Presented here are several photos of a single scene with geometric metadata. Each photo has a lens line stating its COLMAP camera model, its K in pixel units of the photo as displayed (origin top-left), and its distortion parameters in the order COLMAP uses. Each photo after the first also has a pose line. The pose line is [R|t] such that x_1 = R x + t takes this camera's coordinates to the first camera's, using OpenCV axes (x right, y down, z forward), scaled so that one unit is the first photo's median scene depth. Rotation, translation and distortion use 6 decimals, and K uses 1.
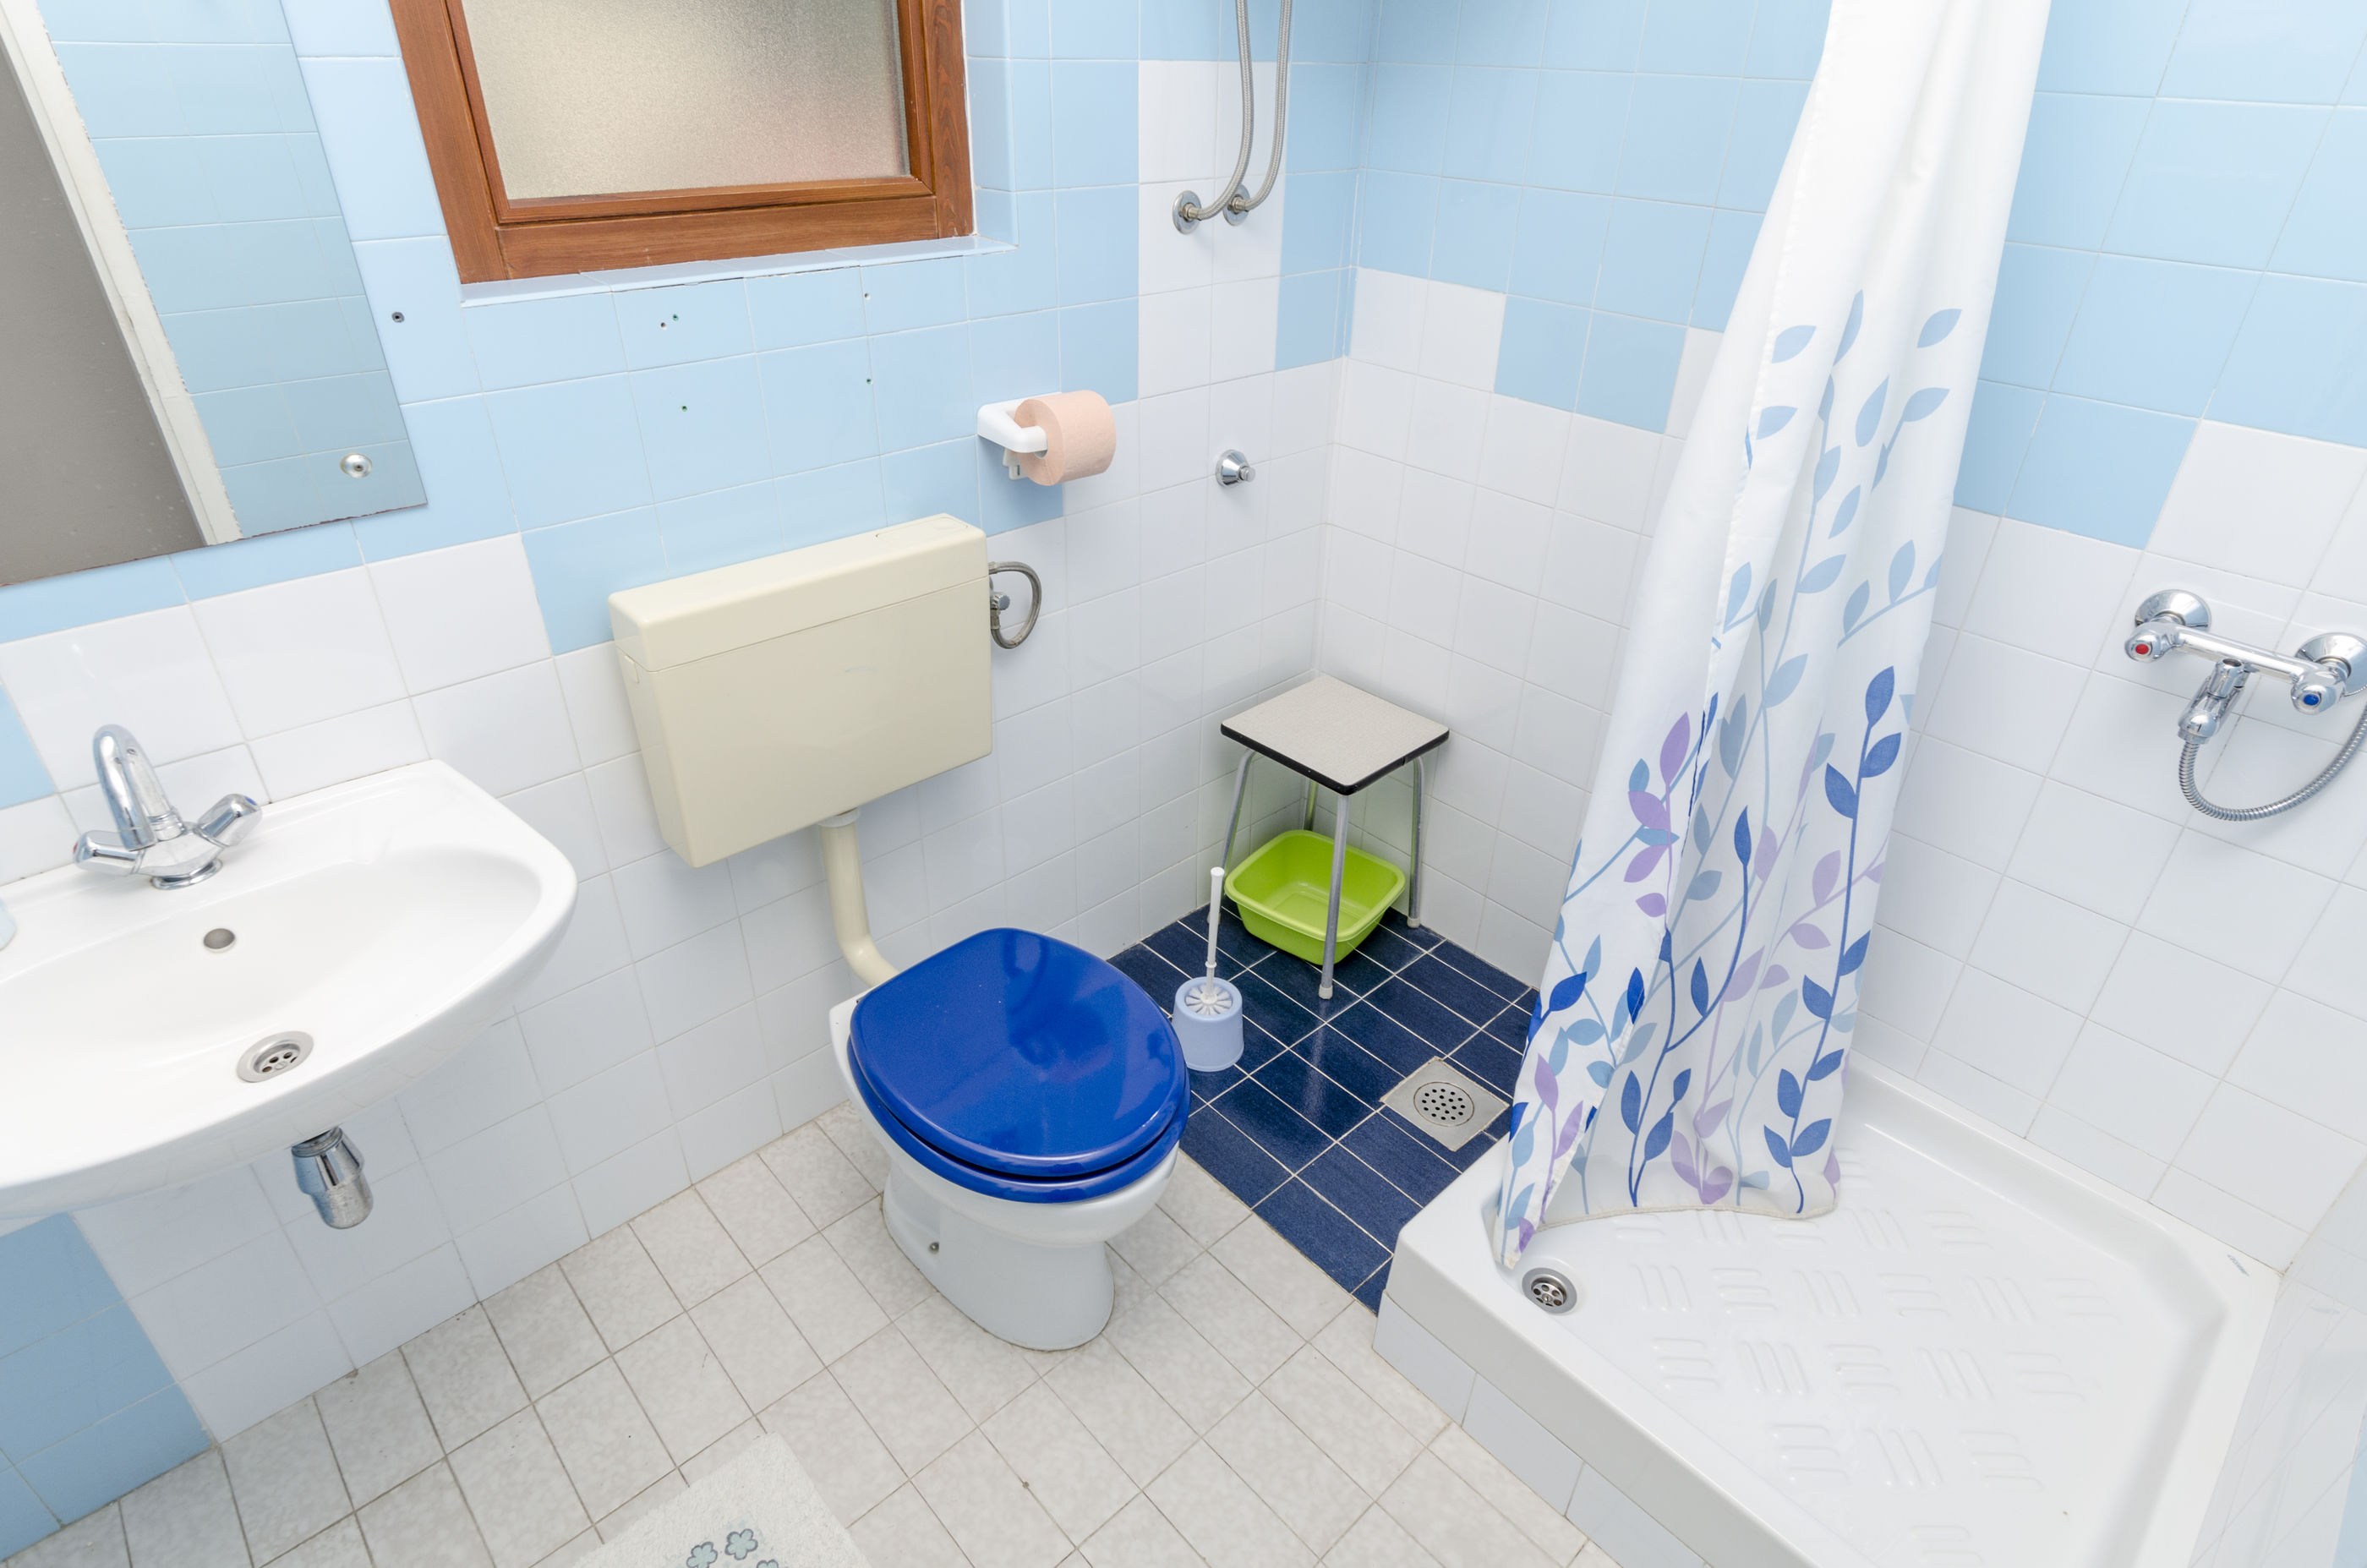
lens RADIAL K [[1243.8, 0, 1183.5], [0, 1243.8, 784.0], [0, 0, 1]] dist [-0.002886, -0.000672]
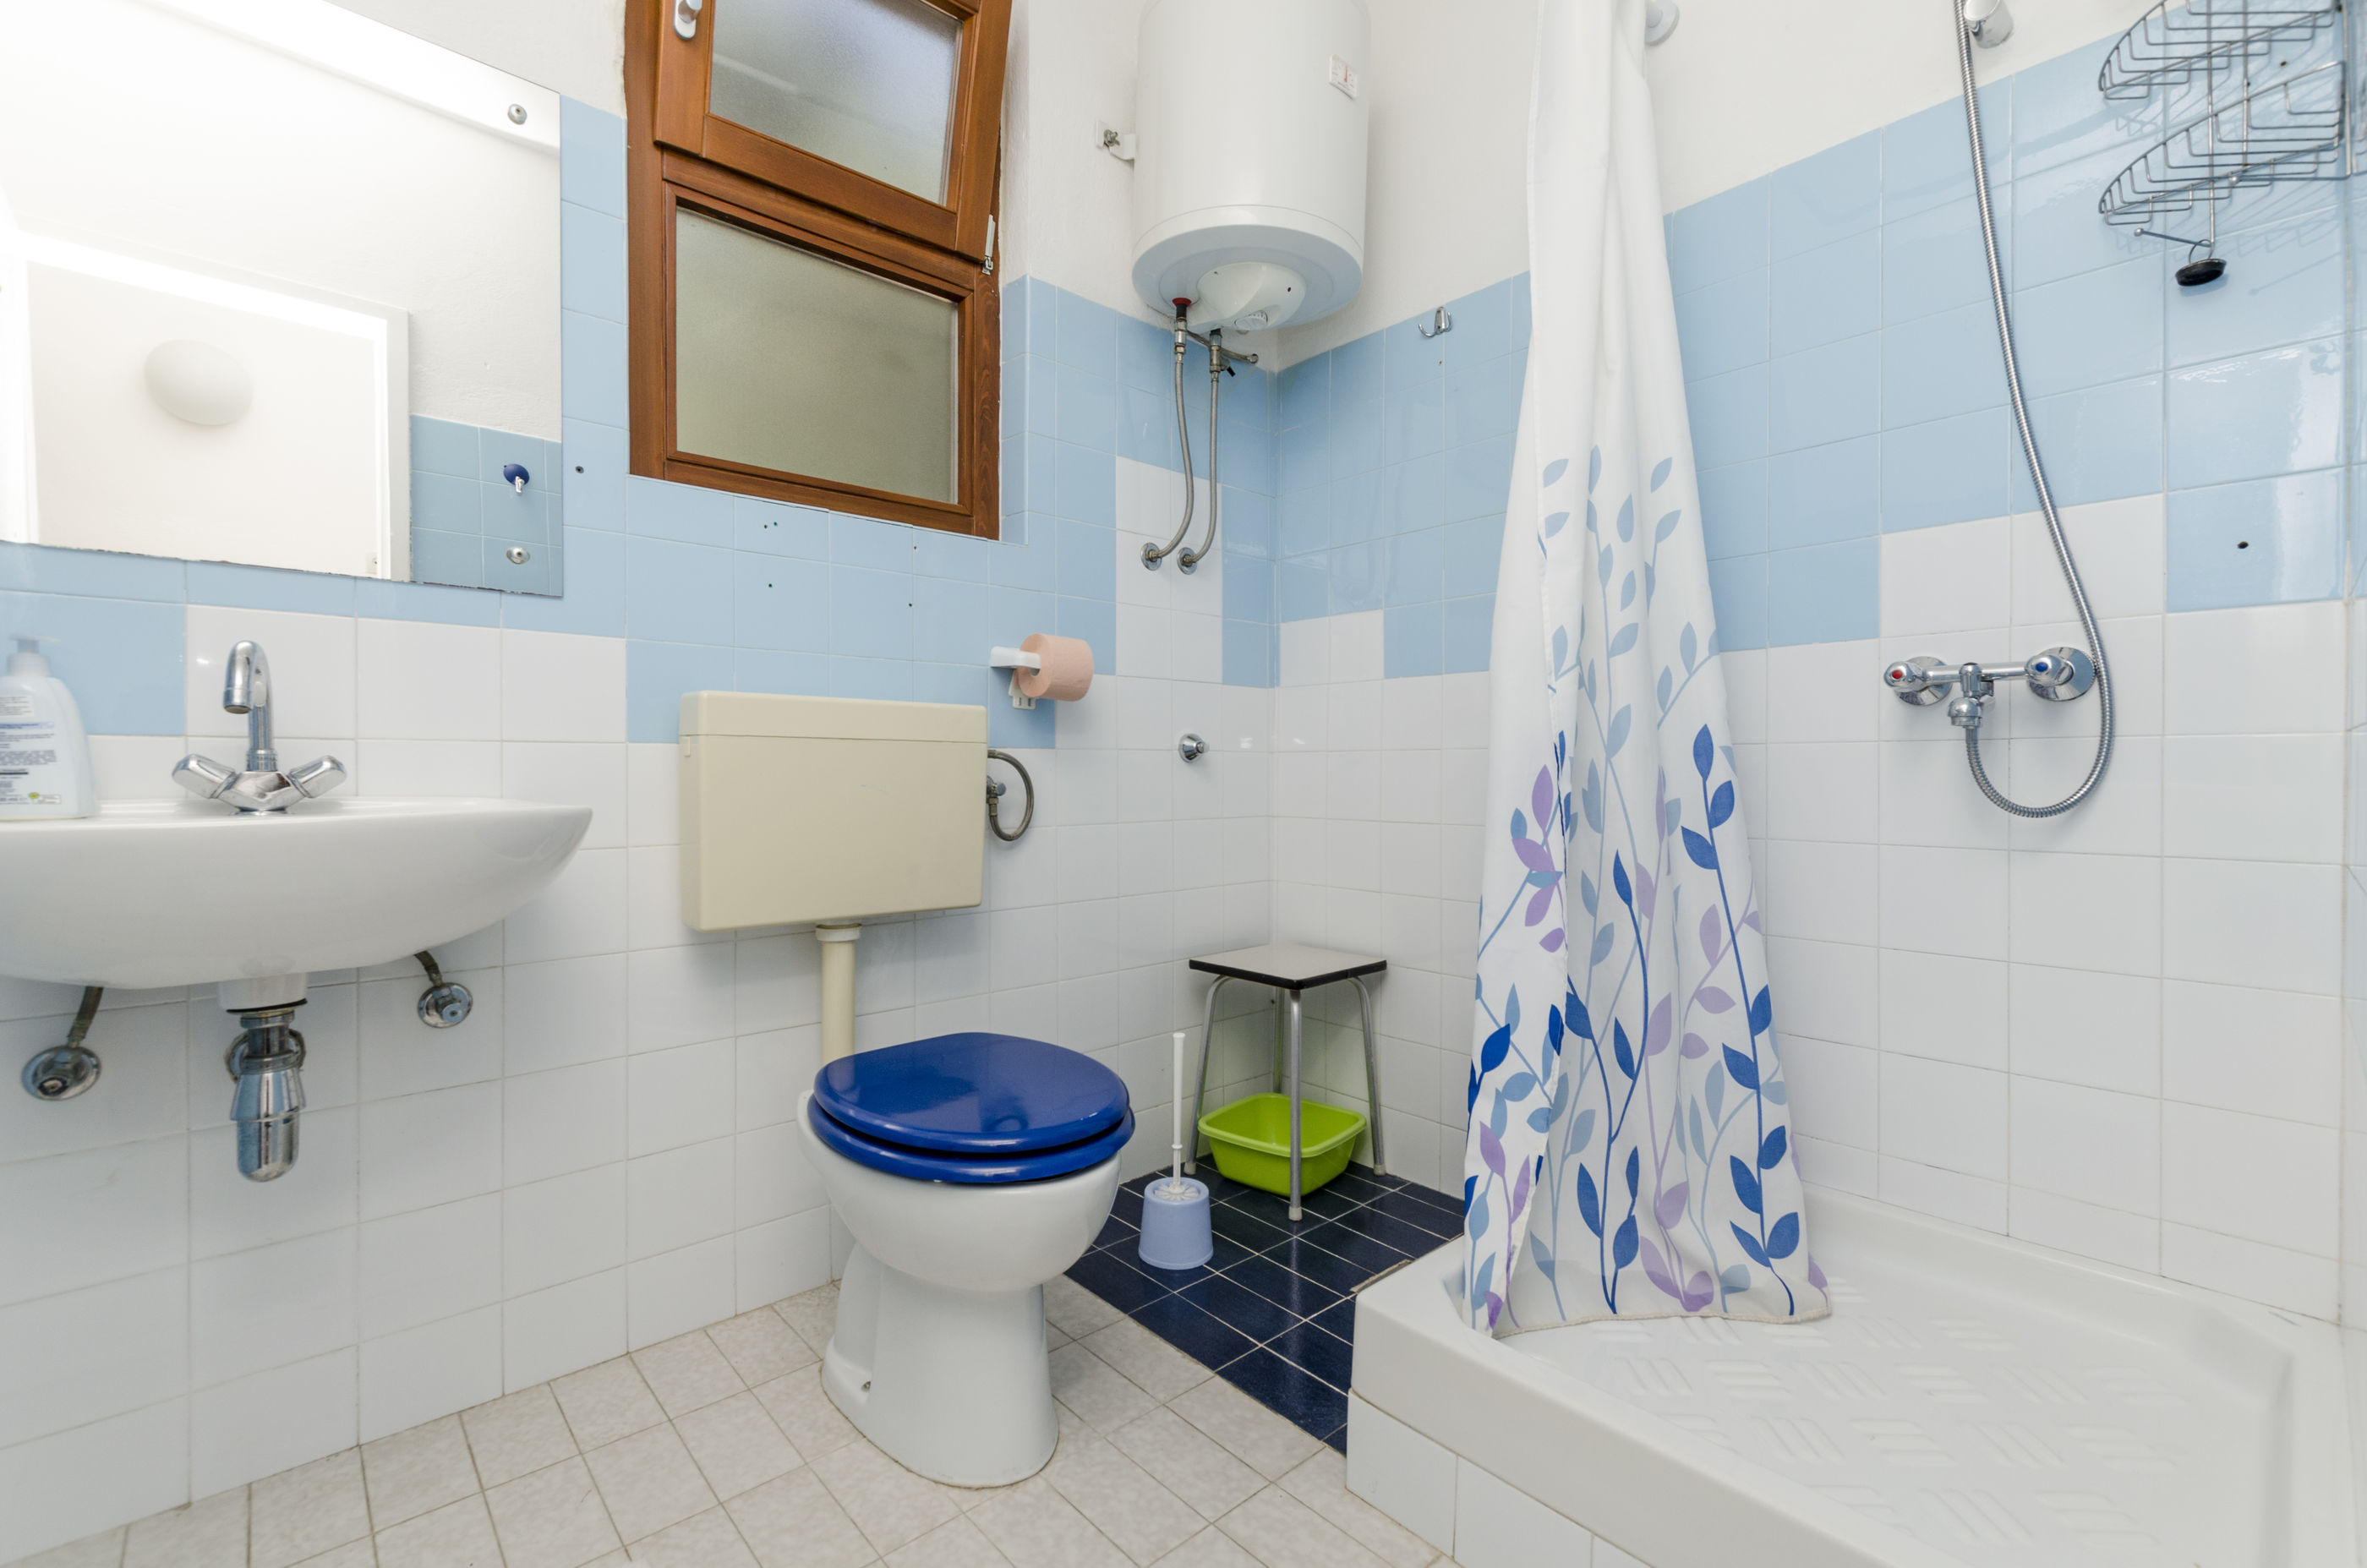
lens RADIAL K [[1021.7, 0, 1185.5], [0, 1021.7, 782.8], [0, 0, 1]] dist [0.005273, -0.001811]
pose [[0.999663, -0.020183, -0.016302, 0.062462], [0.009104, 0.861276, -0.508056, 0.402790], [0.024295, 0.507736, 0.861170, 0.127367]]
